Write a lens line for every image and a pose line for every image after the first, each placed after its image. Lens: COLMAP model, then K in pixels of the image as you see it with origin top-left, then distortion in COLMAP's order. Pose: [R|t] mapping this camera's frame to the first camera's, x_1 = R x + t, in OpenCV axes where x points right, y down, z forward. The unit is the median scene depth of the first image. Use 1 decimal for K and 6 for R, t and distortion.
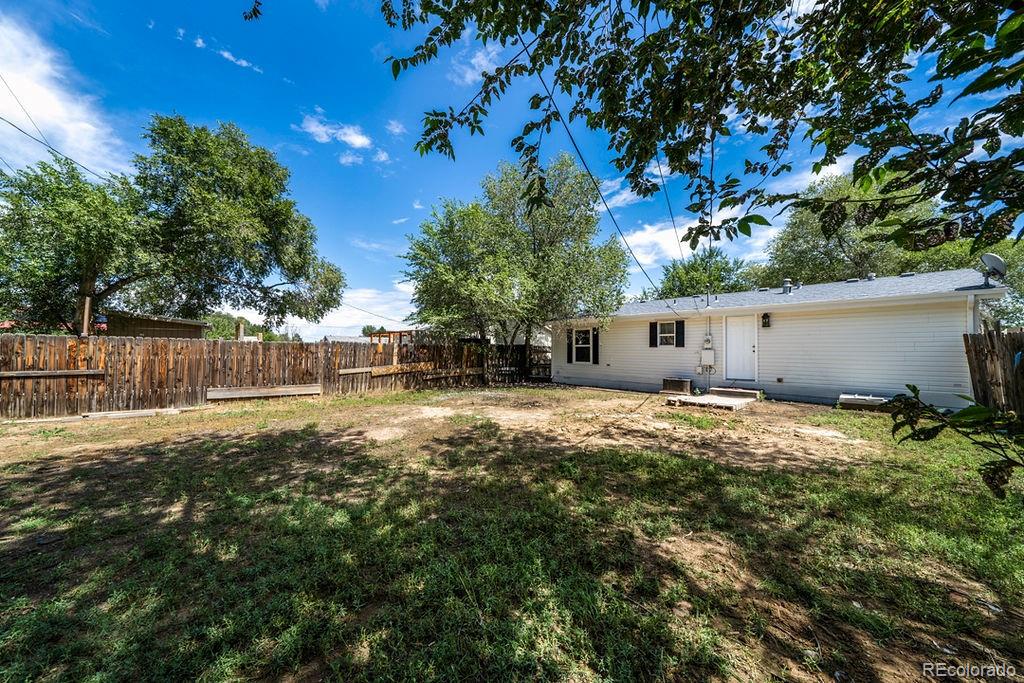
lens RADIAL K [[356.6, 0, 500.0], [0, 356.6, 343.6], [0, 0, 1]] dist [0.000127, 0.000041]
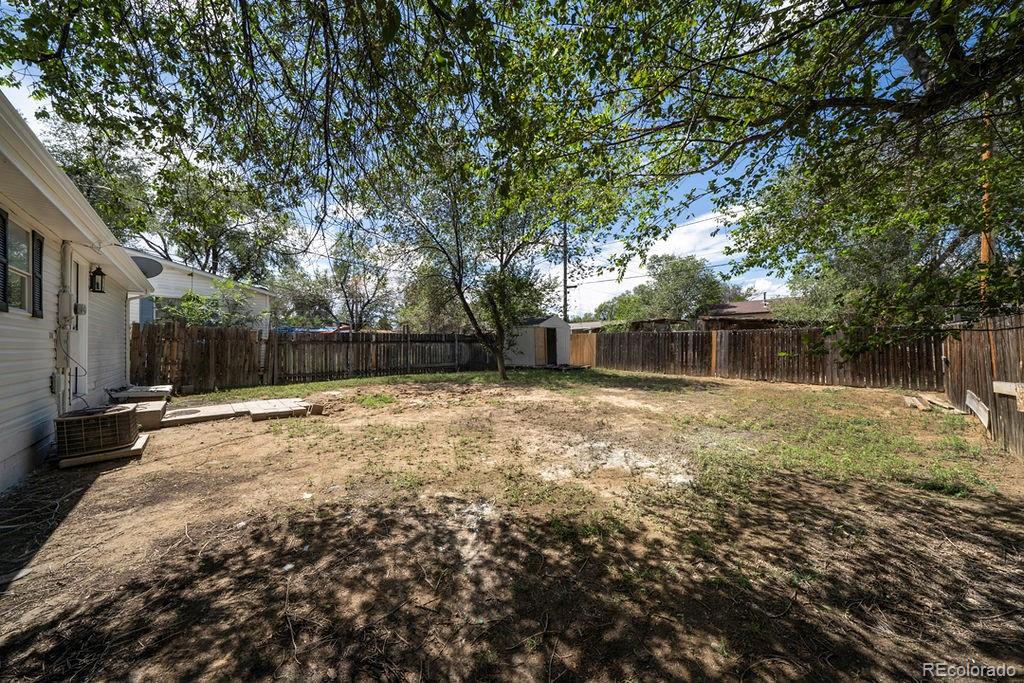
lens RADIAL K [[356.6, 0, 500.0], [0, 356.6, 343.6], [0, 0, 1]] dist [0.000127, 0.000041]
pose [[-0.999968, -0.003790, 0.007000, 0.106823], [-0.003924, 0.999806, -0.019293, 0.034555], [-0.006926, -0.019320, -0.999789, 1.332734]]
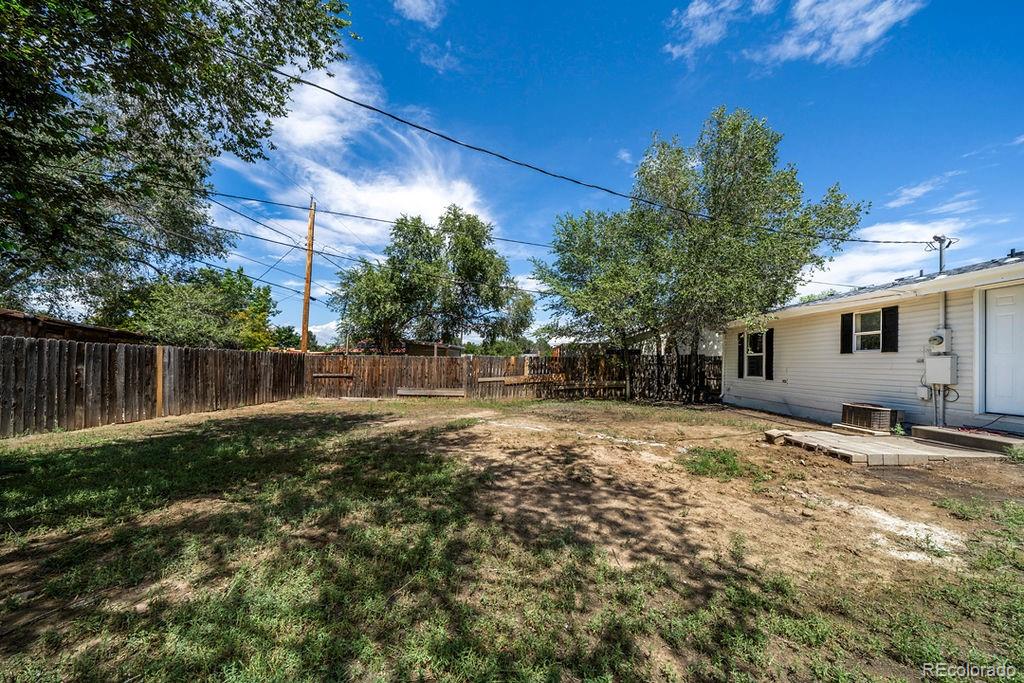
lens RADIAL K [[349.2, 0, 507.8], [0, 349.2, 362.2], [0, 0, 1]] dist [-0.000482, -0.000034]
pose [[0.733165, -0.008597, -0.679996, 0.441848], [0.017165, 0.999835, 0.005867, 0.011558], [0.679834, -0.015973, 0.733192, 0.164184]]
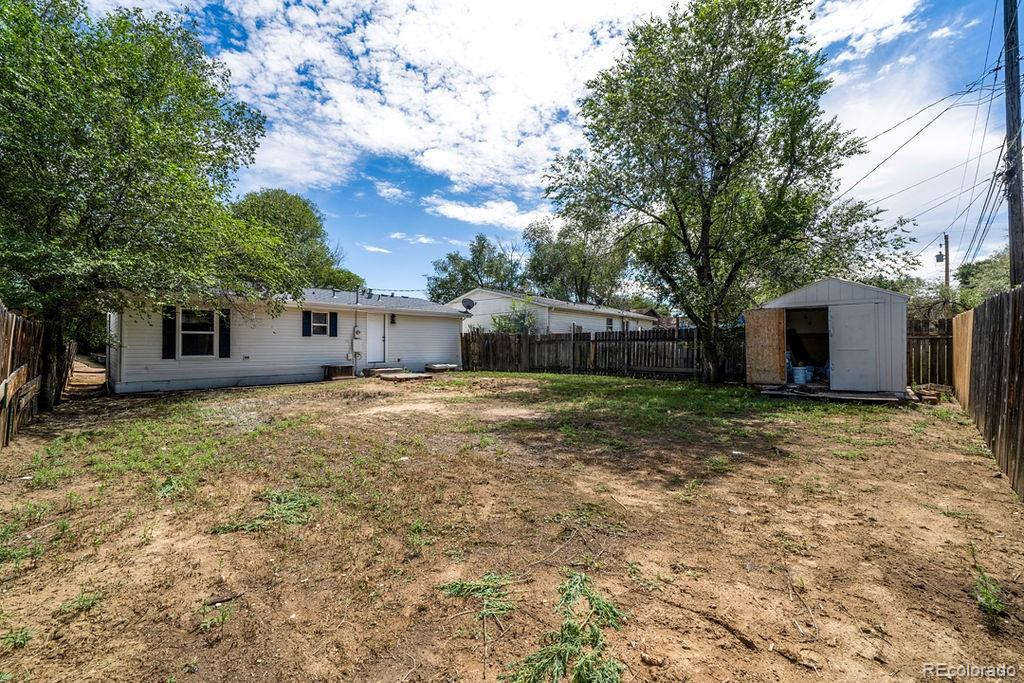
lens RADIAL K [[413.4, 0, 512.0], [0, 413.4, 341.5], [0, 0, 1]] dist [0.000155, 0.000053]
pose [[-0.083291, 0.000617, 0.996525, -0.812377], [-0.017170, 0.999850, -0.002054, 0.018215], [-0.996377, -0.017281, -0.083268, 0.569124]]
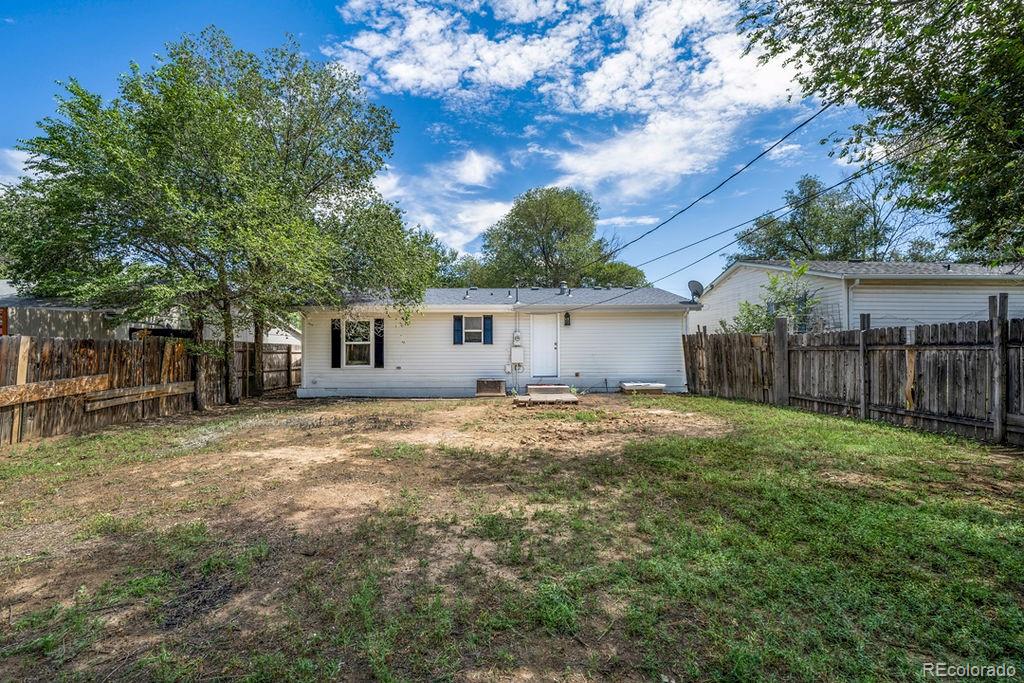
lens RADIAL K [[478.9, 0, 508.9], [0, 478.9, 360.7], [0, 0, 1]] dist [0.022883, -0.000047]
pose [[0.657467, -0.023915, 0.753103, -0.379121], [-0.004358, 0.999359, 0.035540, 0.007505], [-0.753470, -0.026648, 0.656942, 0.166754]]
